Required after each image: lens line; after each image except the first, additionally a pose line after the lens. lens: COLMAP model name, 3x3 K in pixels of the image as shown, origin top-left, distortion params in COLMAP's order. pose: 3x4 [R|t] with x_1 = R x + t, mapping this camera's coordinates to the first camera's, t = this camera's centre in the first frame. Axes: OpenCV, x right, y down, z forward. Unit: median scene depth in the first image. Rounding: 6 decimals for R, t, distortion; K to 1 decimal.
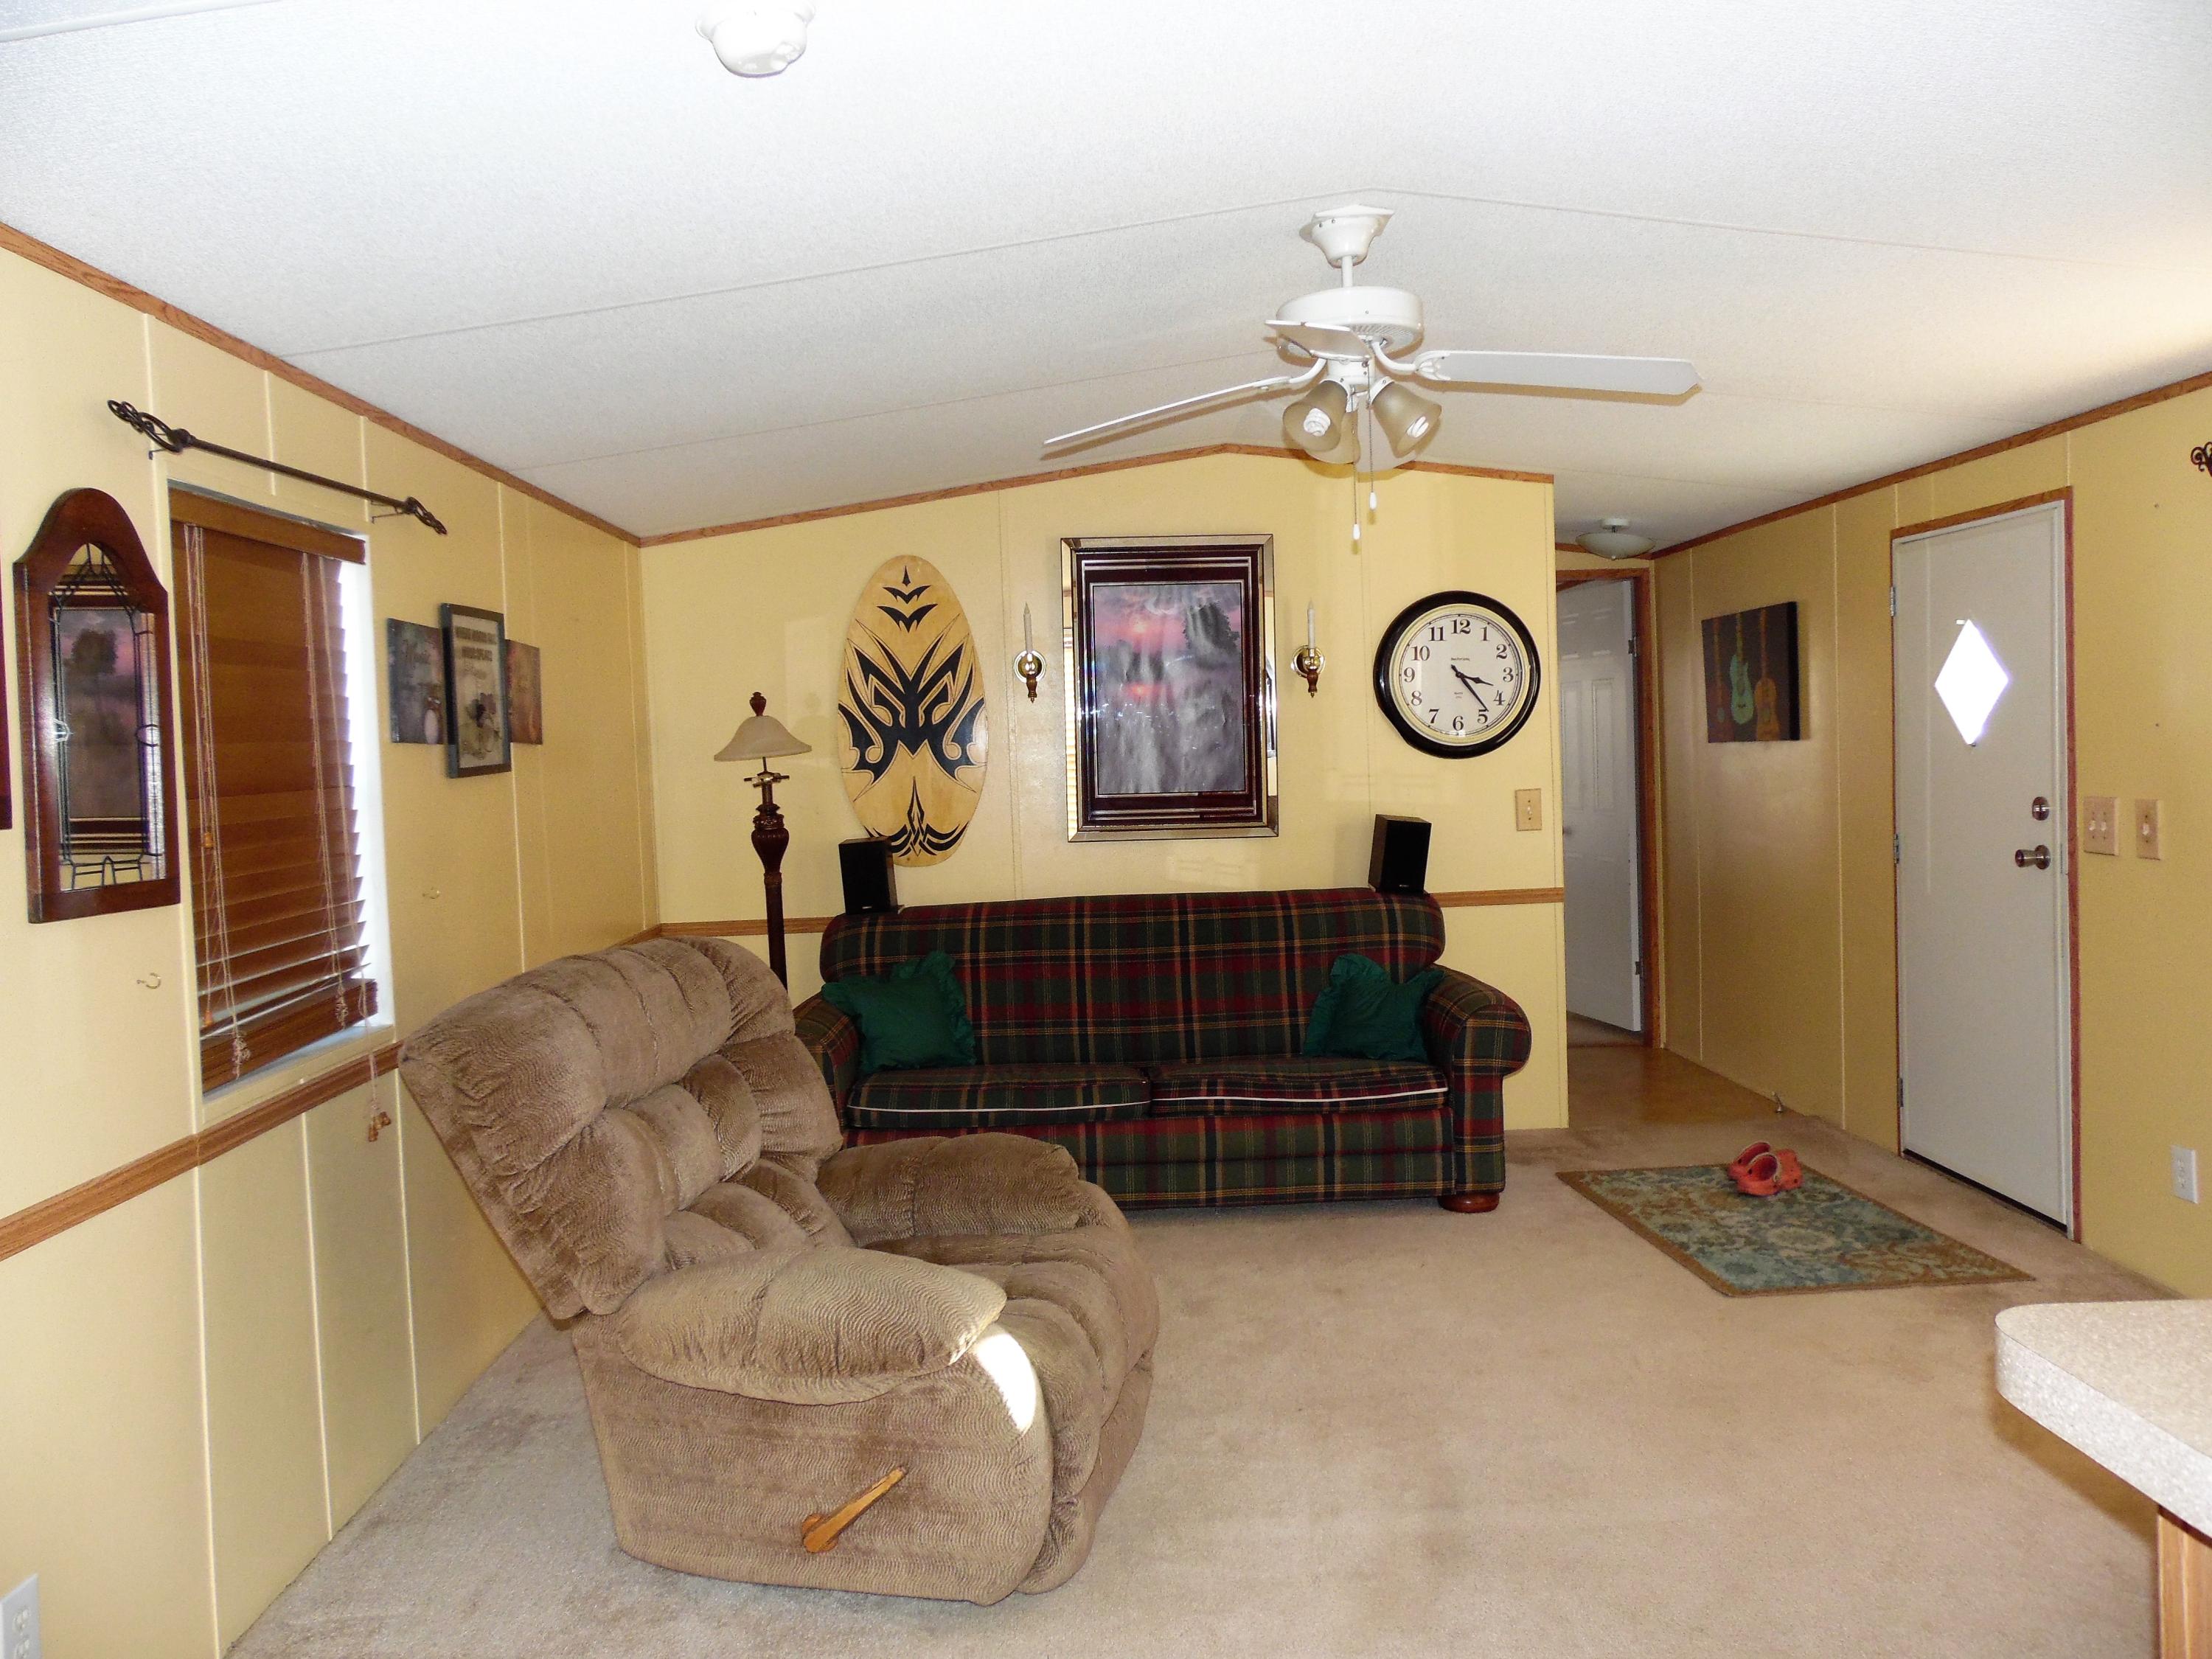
lens RADIAL K [[1661.7, 0, 1106.0], [0, 1661.7, 819.1], [0, 0, 1]] dist [-0.033671, 0.073847]
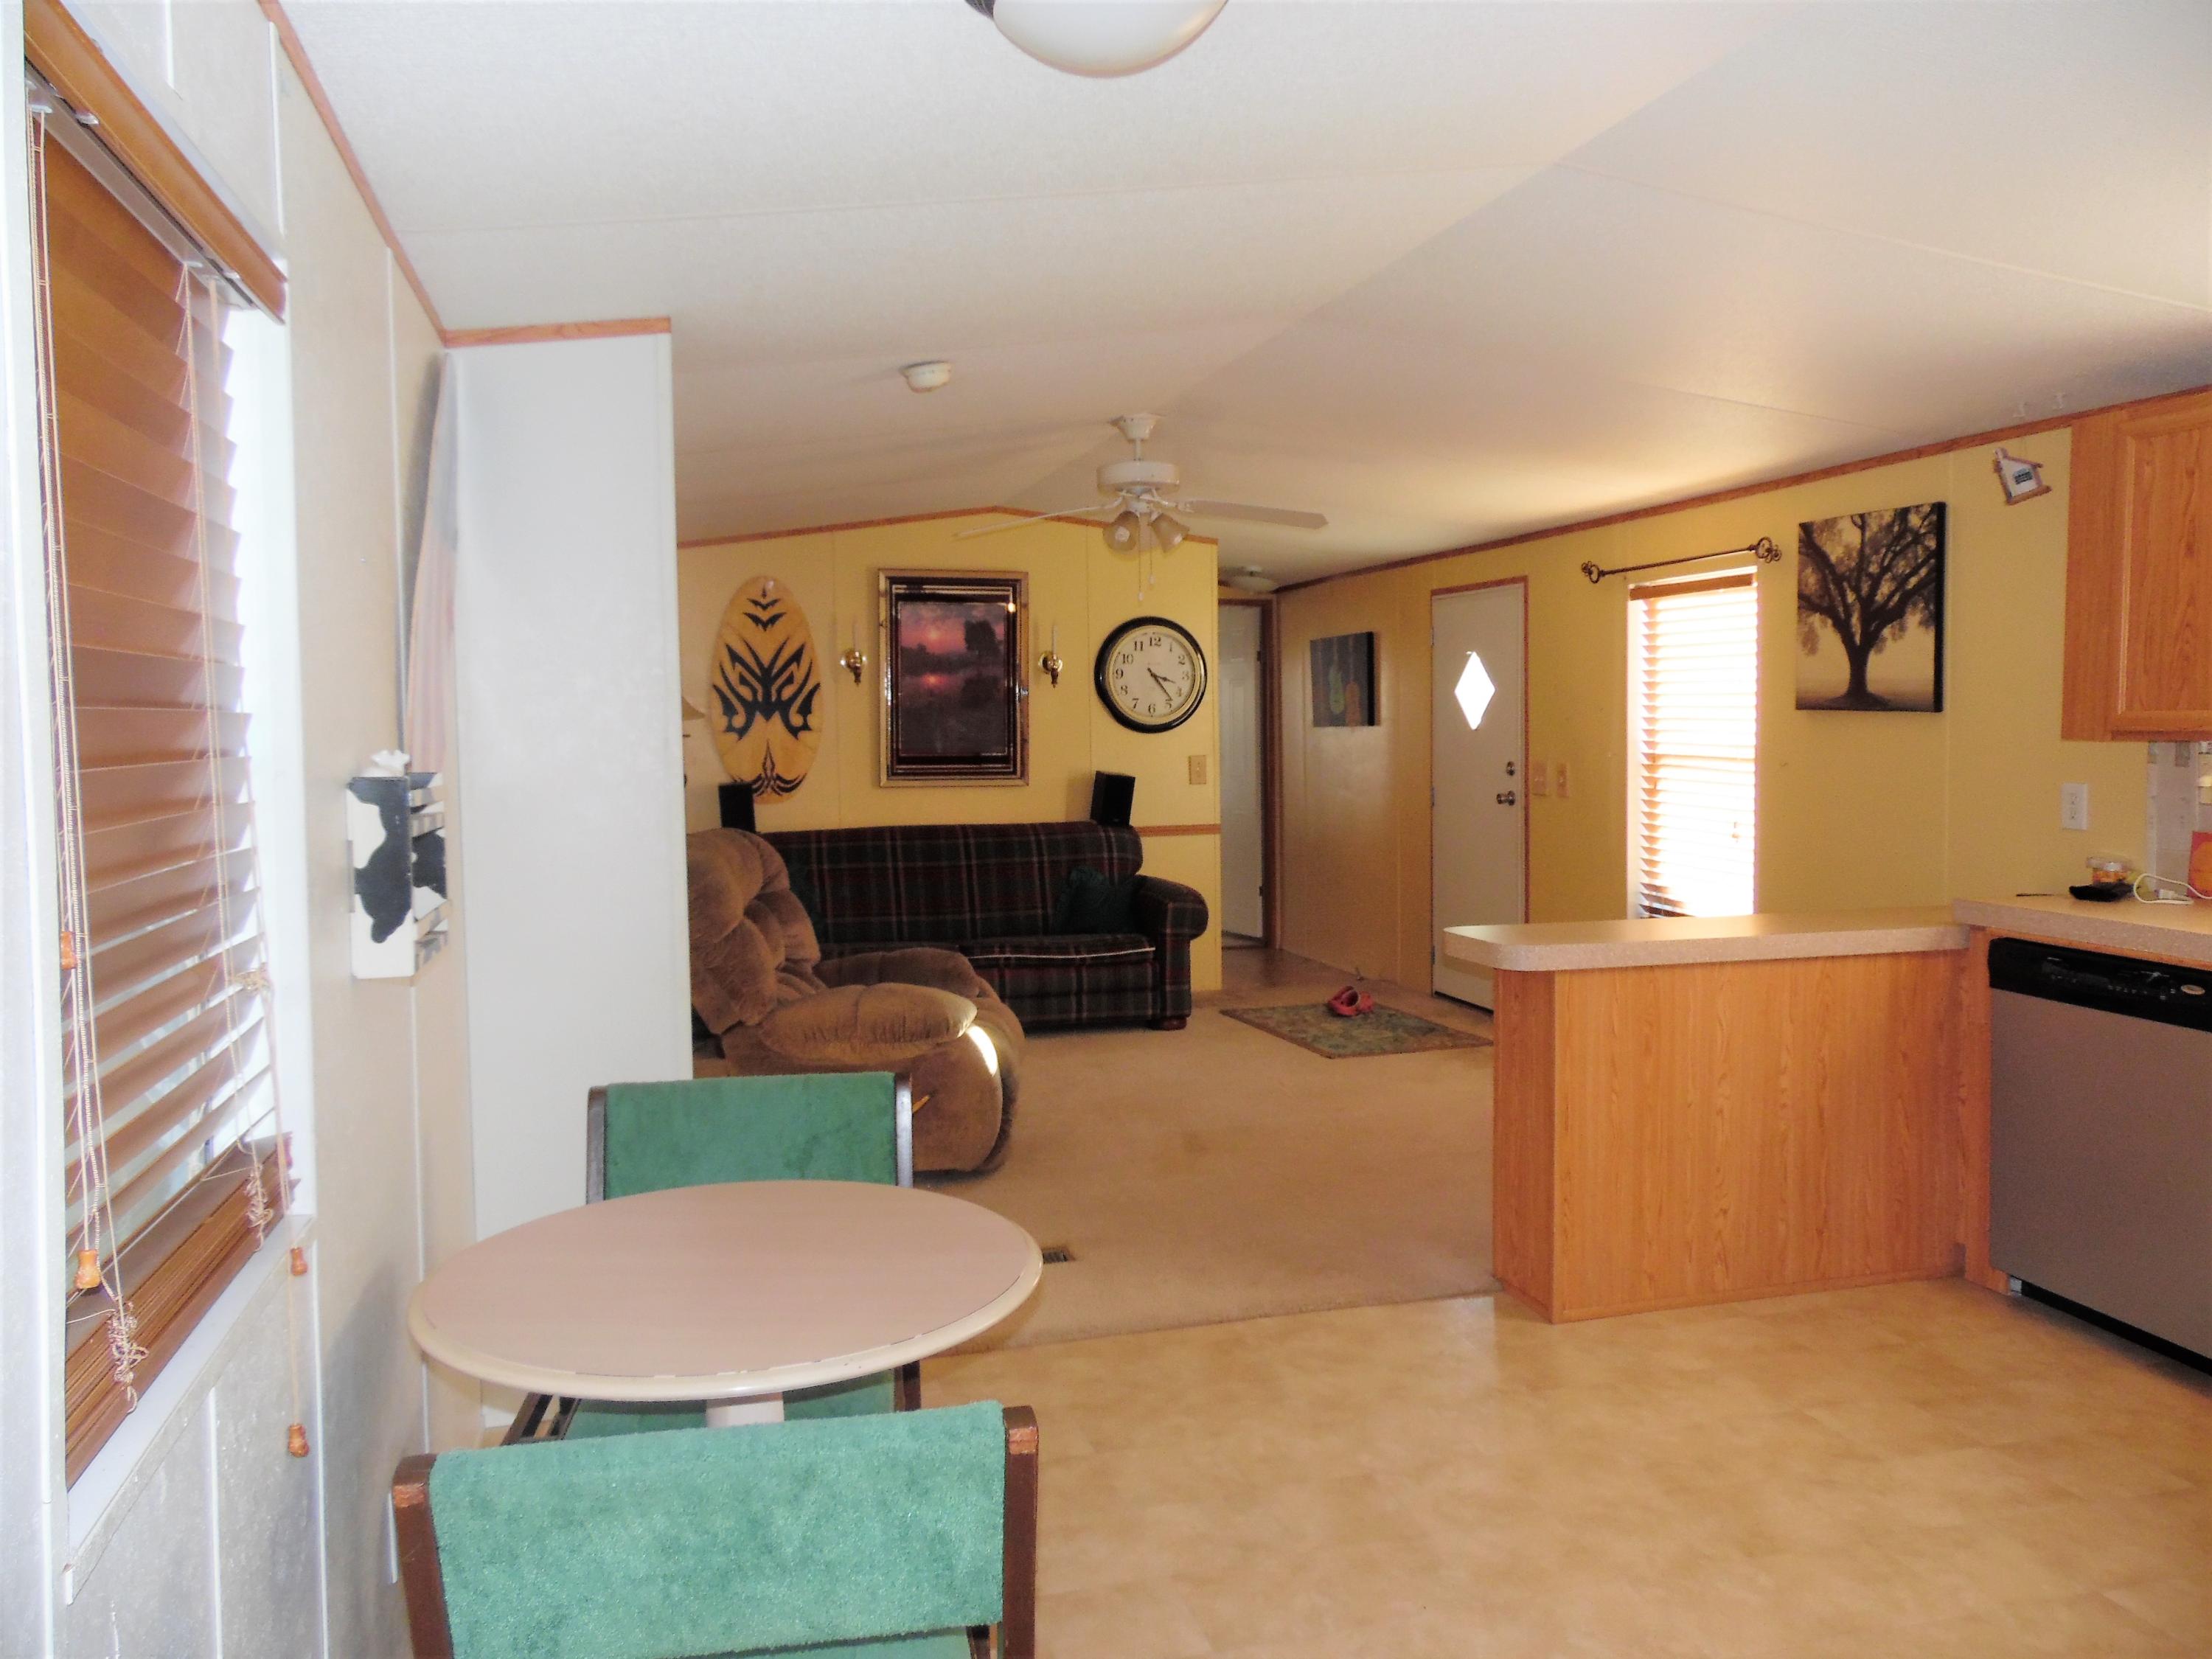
lens RADIAL K [[1661.7, 0, 1106.0], [0, 1661.7, 819.1], [0, 0, 1]] dist [-0.033671, 0.073847]
pose [[0.971188, 0.008454, 0.238163, -0.170849], [-0.010642, 0.999912, 0.007900, 0.027389], [-0.238075, -0.010207, 0.971193, -0.395534]]
